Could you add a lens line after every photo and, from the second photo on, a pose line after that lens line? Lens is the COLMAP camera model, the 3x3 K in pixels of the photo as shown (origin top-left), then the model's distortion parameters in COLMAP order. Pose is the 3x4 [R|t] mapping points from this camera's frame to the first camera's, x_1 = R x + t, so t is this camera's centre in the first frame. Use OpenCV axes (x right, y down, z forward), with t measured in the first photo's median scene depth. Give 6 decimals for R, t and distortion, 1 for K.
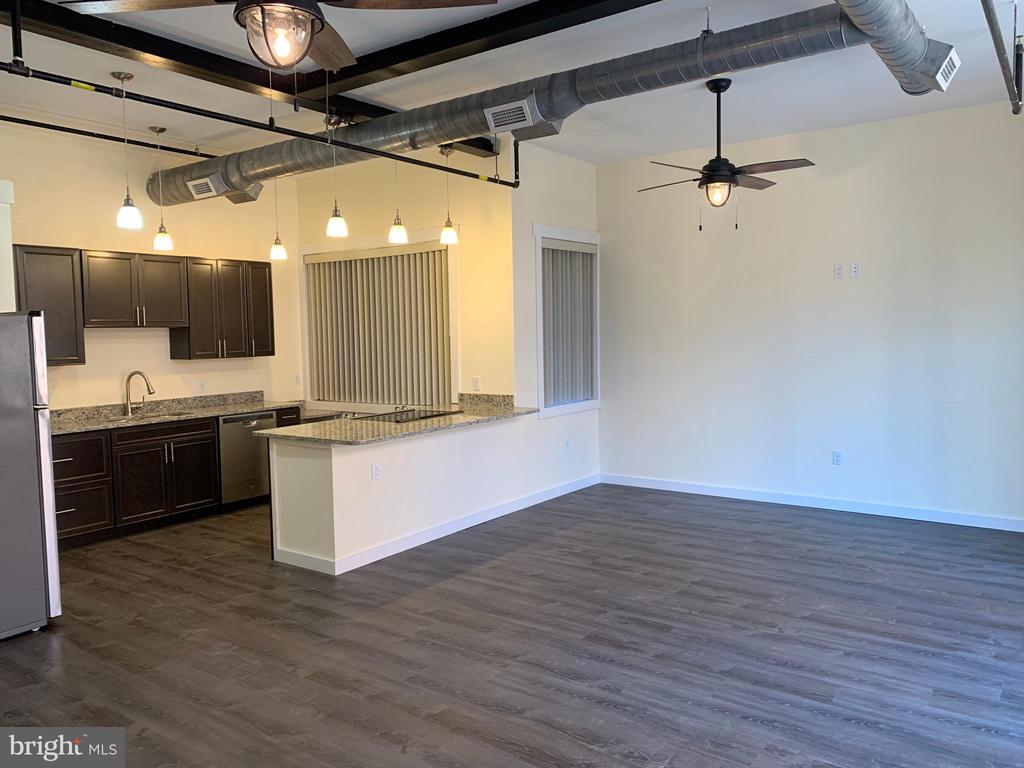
lens RADIAL K [[778.7, 0, 504.8], [0, 778.7, 378.1], [0, 0, 1]] dist [0.053567, -0.080556]
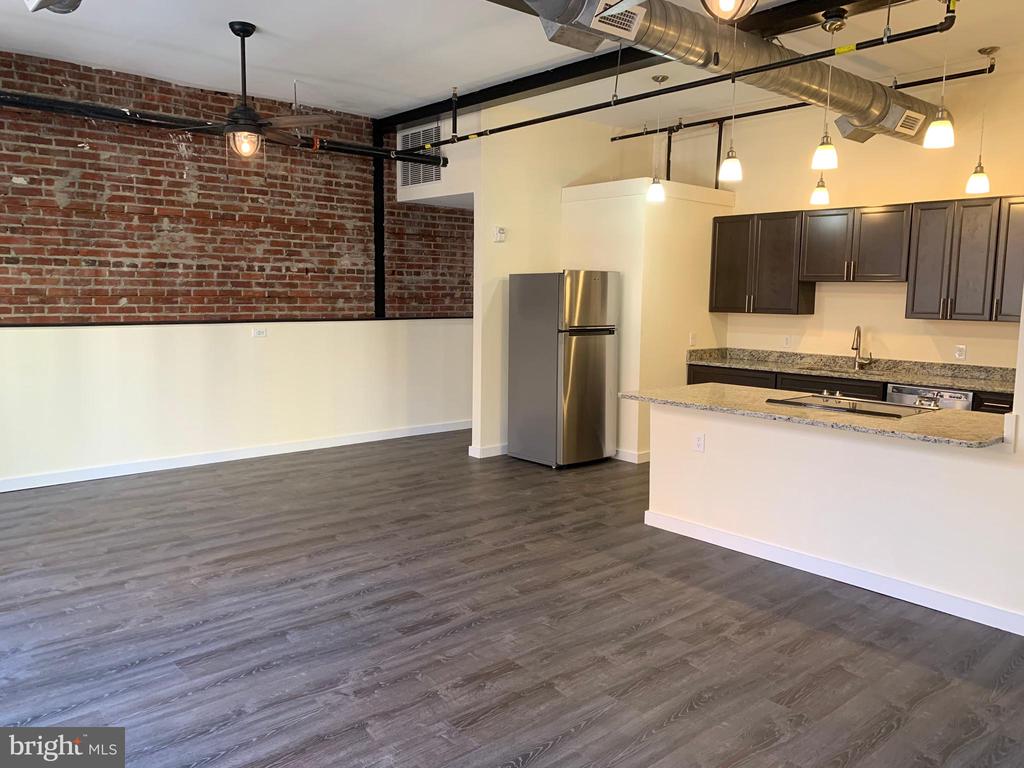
lens RADIAL K [[778.7, 0, 504.8], [0, 778.7, 378.1], [0, 0, 1]] dist [0.053567, -0.080556]
pose [[-0.222770, 0.126952, -0.966570, 0.632284], [-0.071918, 0.986643, 0.146163, -0.059237], [0.972215, 0.102074, -0.210664, 0.808632]]
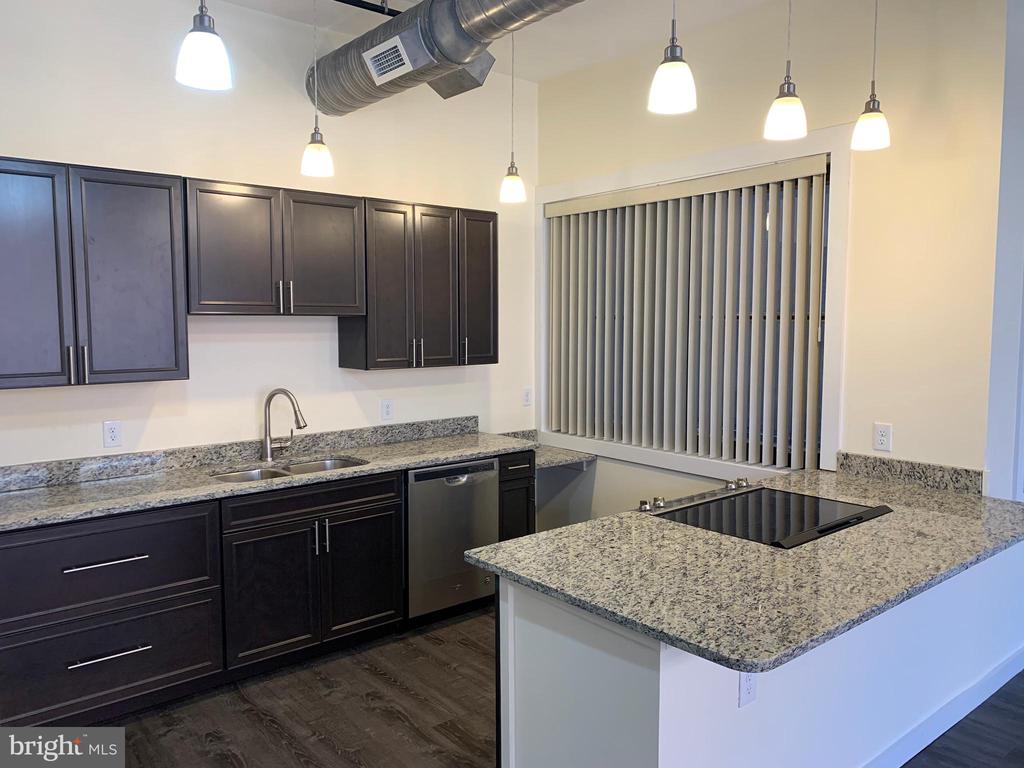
lens RADIAL K [[771.6, 0, 522.3], [0, 771.6, 383.0], [0, 0, 1]] dist [0.061092, -0.001026]
pose [[0.973658, 0.039349, -0.224591, -0.162159], [-0.033607, 0.999005, 0.029335, -0.037957], [0.225522, -0.021015, 0.974011, 0.481136]]
